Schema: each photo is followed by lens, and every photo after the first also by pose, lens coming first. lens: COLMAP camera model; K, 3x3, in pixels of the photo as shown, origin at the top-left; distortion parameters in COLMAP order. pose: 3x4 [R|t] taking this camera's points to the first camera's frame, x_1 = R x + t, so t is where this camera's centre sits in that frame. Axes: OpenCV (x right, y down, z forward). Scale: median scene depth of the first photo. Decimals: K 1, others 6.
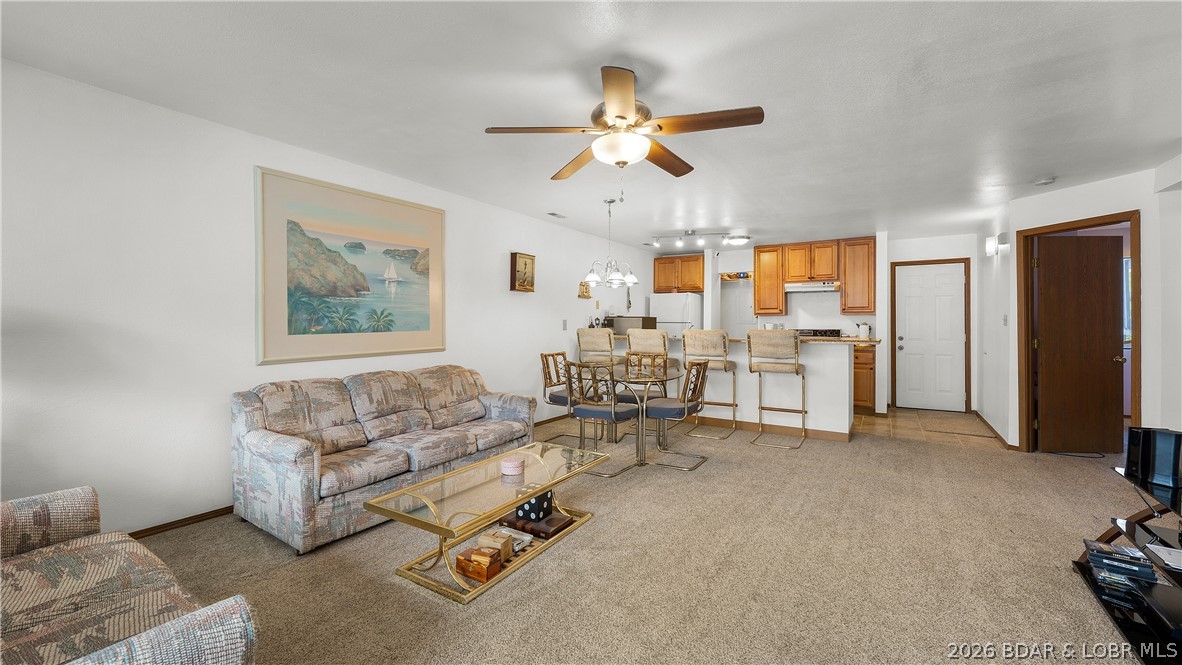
lens RADIAL K [[478.8, 0, 592.5], [0, 478.8, 316.3], [0, 0, 1]] dist [0.000026, 0.000040]
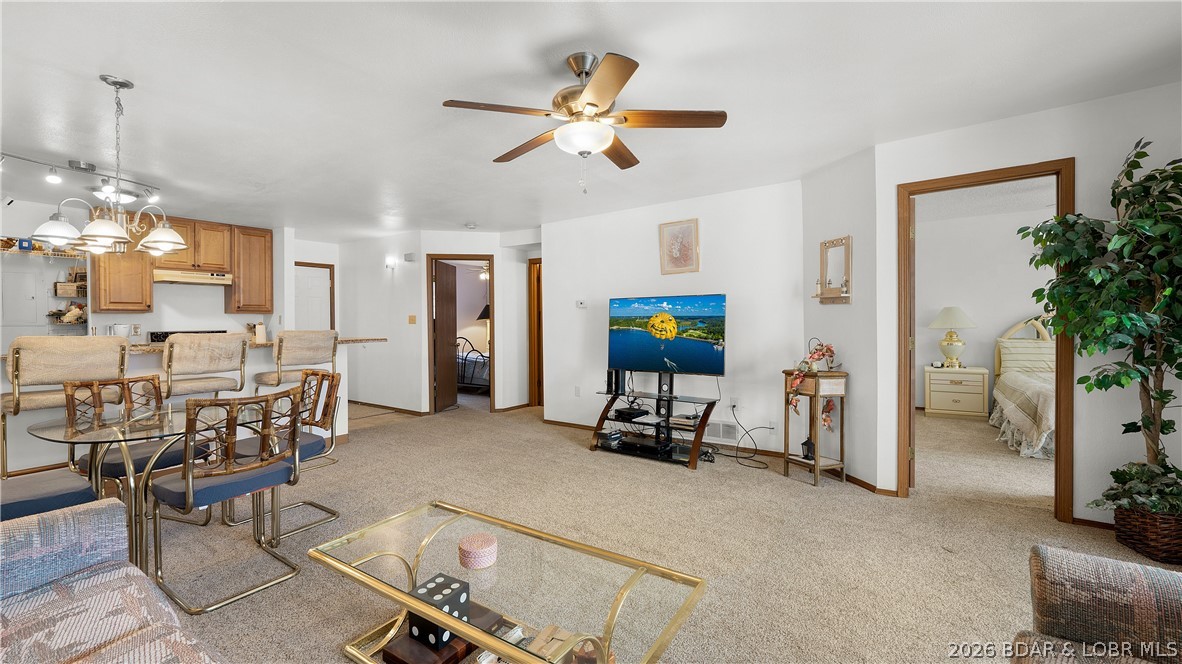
lens RADIAL K [[478.8, 0, 592.5], [0, 478.8, 315.8], [0, 0, 1]] dist [0.000026, 0.000040]
pose [[0.021690, 0.009958, 0.999715, -0.320703], [-0.007424, 0.999924, -0.009799, 0.004613], [-0.999737, -0.007210, 0.021763, 0.340403]]
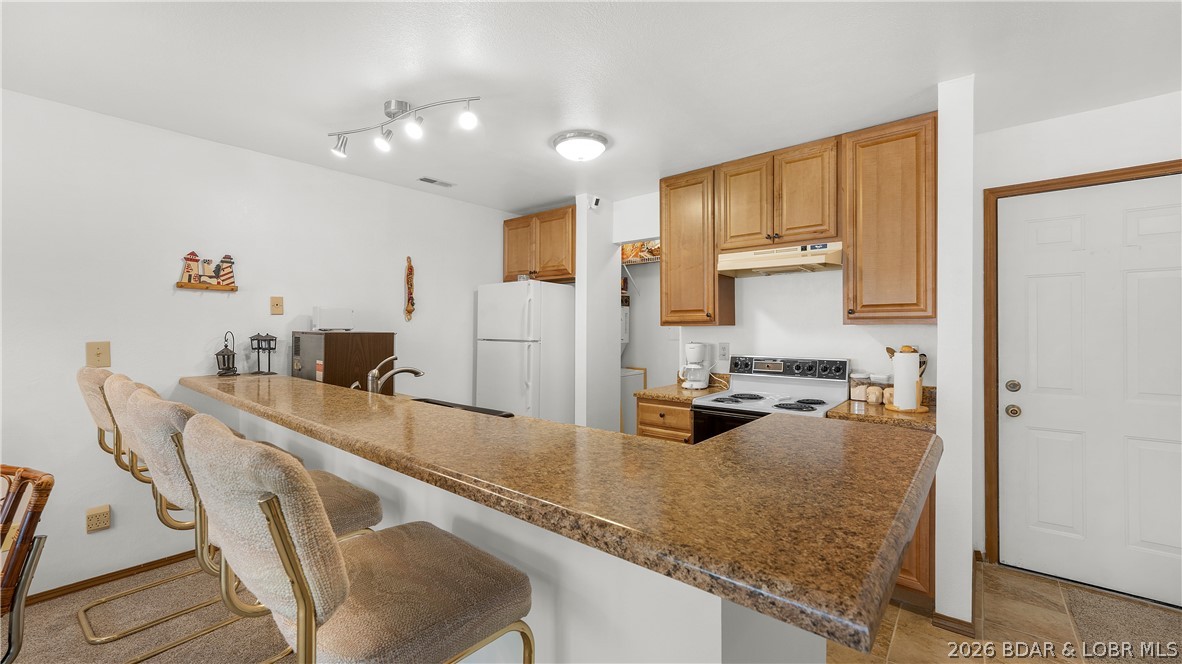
lens RADIAL K [[463.3, 0, 591.2], [0, 463.3, 323.0], [0, 0, 1]] dist [-0.000009, 0.000090]
pose [[0.989870, -0.004992, -0.141888, 0.364914], [0.005600, 0.999977, 0.003885, -0.007080], [0.141866, -0.004640, 0.989875, 0.589201]]
